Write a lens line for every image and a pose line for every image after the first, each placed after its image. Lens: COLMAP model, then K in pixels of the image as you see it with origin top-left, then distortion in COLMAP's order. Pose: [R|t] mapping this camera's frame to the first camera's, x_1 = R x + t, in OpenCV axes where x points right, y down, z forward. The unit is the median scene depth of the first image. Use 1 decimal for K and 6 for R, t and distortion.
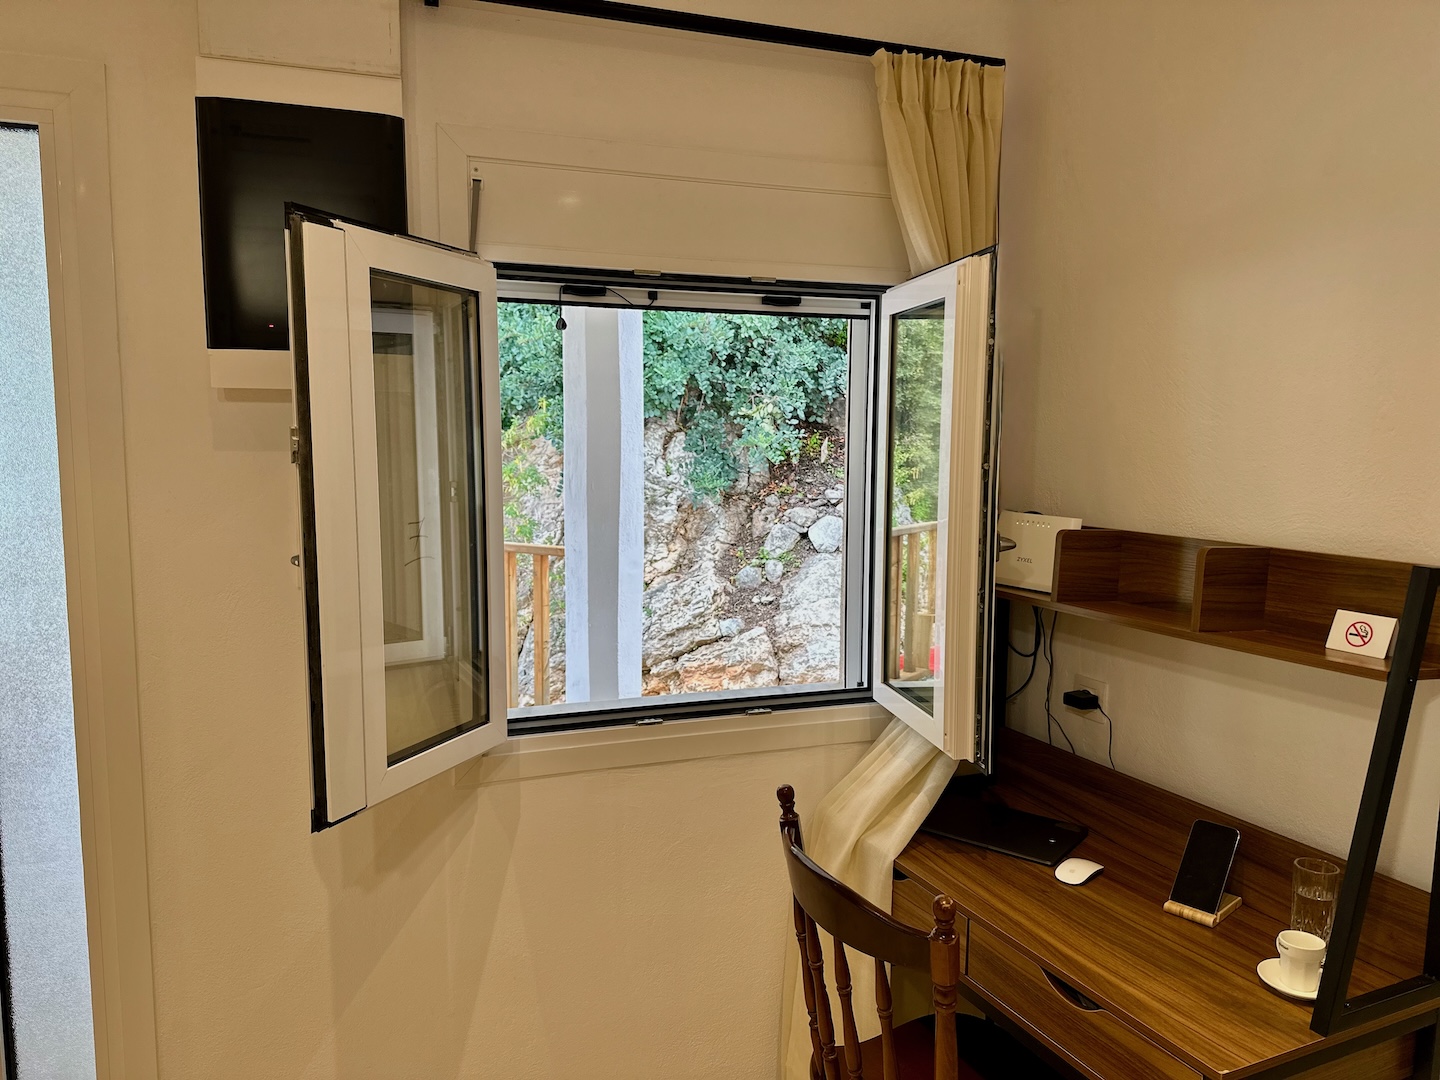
lens RADIAL K [[1011.6, 0, 724.5], [0, 1011.6, 540.2], [0, 0, 1]] dist [0.083505, -0.106884]
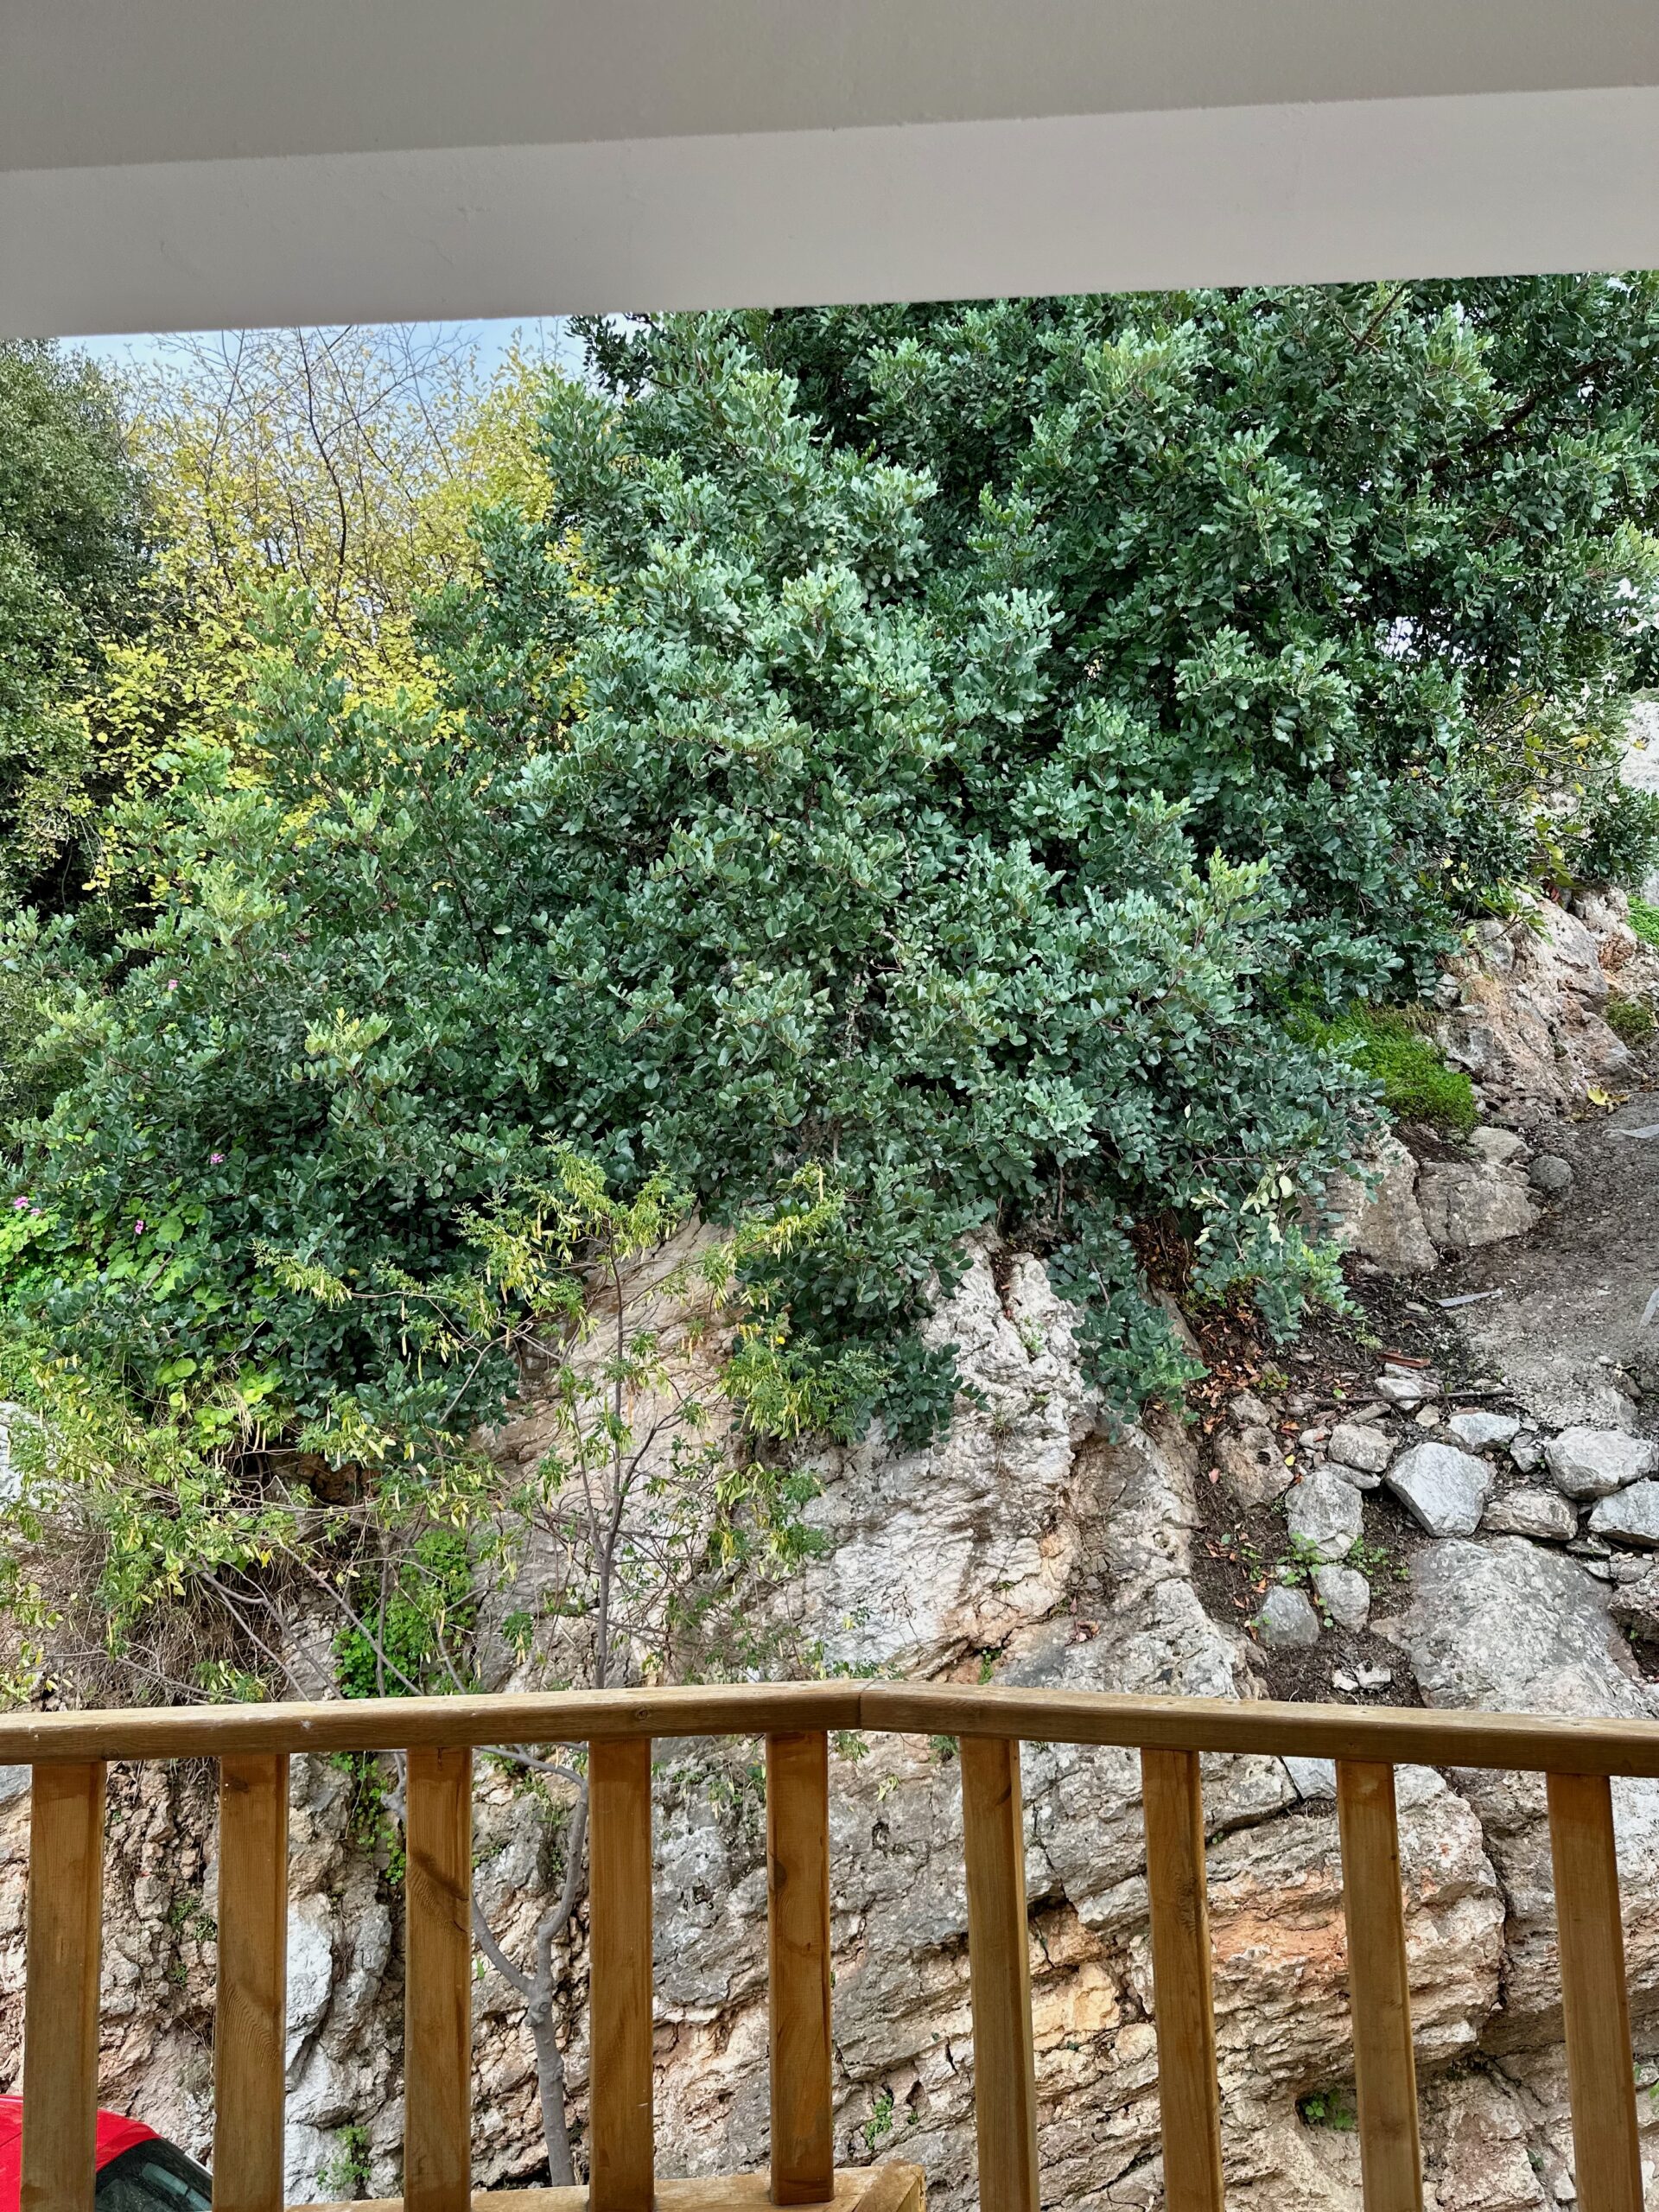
lens RADIAL K [[1554.0, 0, 830.4], [0, 1554.0, 1106.0], [0, 0, 1]] dist [0.083505, -0.106884]
pose [[0.972187, -0.009968, 0.233995, -0.276801], [0.059959, 0.976392, -0.207520, -0.038829], [-0.226403, 0.215778, 0.949832, 0.410632]]
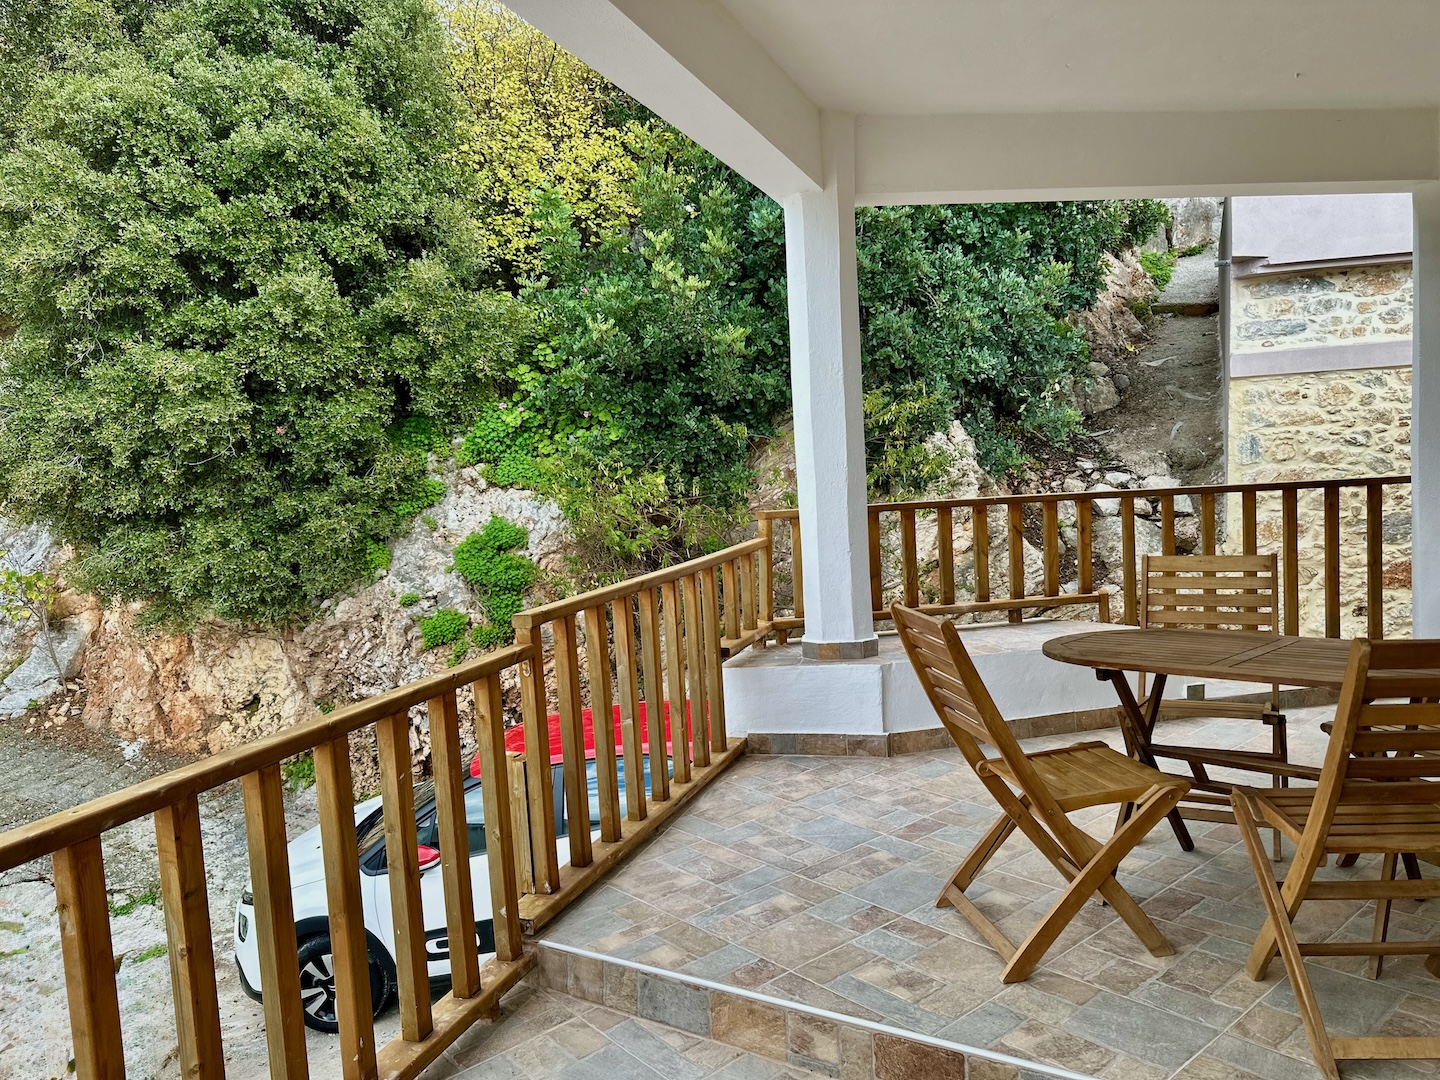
lens RADIAL K [[1011.6, 0, 725.7], [0, 1011.6, 544.5], [0, 0, 1]] dist [0.083505, -0.106884]
pose [[0.918781, -0.092321, 0.383821, -0.687792], [0.101929, 0.994780, -0.004720, 0.005064], [-0.381382, 0.043459, 0.923395, 0.132001]]
